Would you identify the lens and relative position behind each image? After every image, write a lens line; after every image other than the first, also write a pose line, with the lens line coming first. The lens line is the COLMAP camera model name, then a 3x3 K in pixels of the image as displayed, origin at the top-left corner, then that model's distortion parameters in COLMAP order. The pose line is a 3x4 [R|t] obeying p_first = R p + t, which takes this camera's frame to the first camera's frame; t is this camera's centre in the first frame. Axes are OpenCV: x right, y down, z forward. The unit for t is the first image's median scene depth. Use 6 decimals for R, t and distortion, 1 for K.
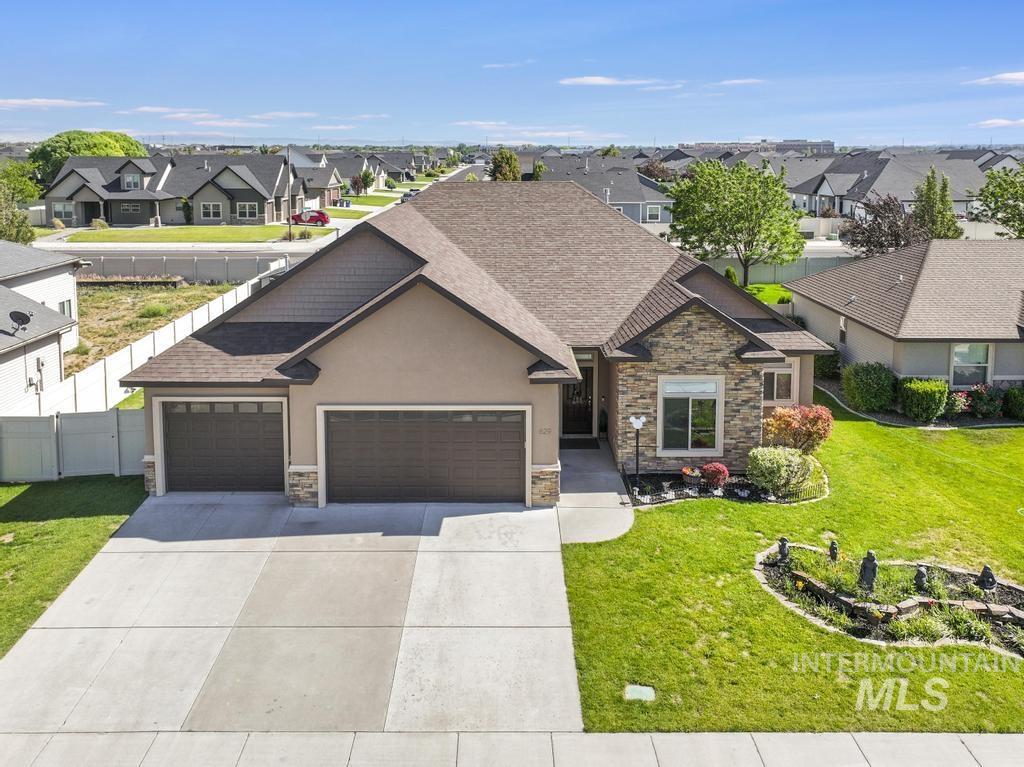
lens RADIAL K [[763.1, 0, 511.9], [0, 763.1, 217.9], [0, 0, 1]] dist [0.000242, -0.000288]
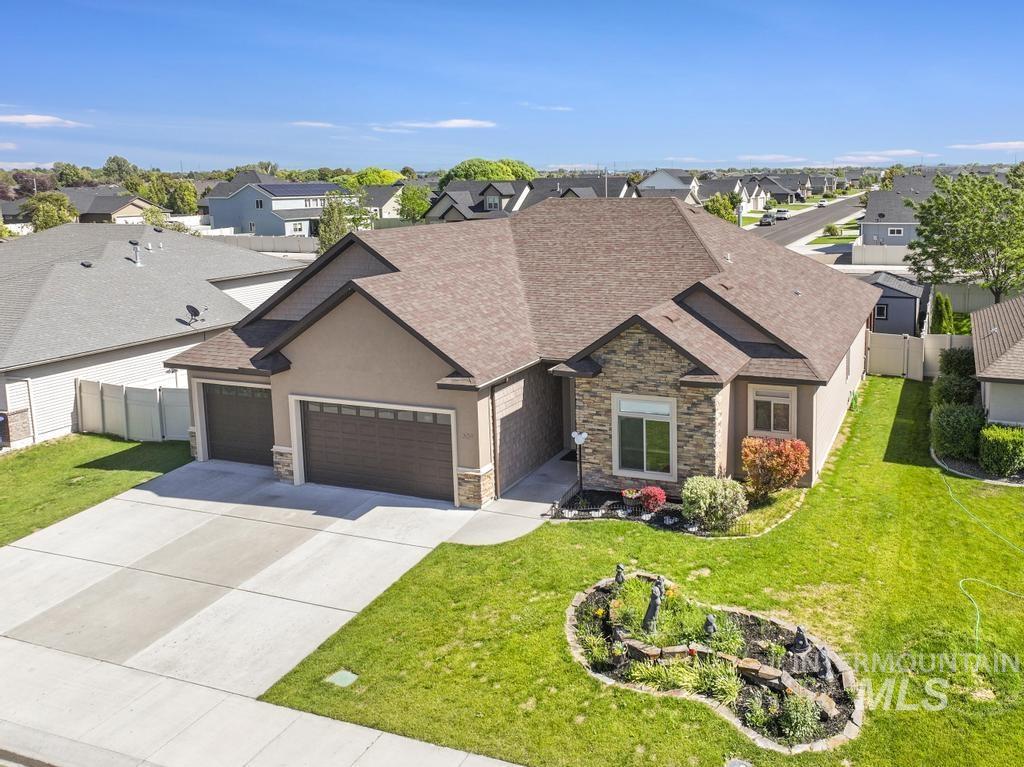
lens RADIAL K [[766.6, 0, 706.7], [0, 766.6, 265.8], [0, 0, 1]] dist [-0.003139, 0.003583]
pose [[0.952238, 0.022956, -0.304492, 0.658402], [-0.013004, 0.999314, 0.034674, 0.007967], [0.305080, -0.029058, 0.951883, 0.114069]]
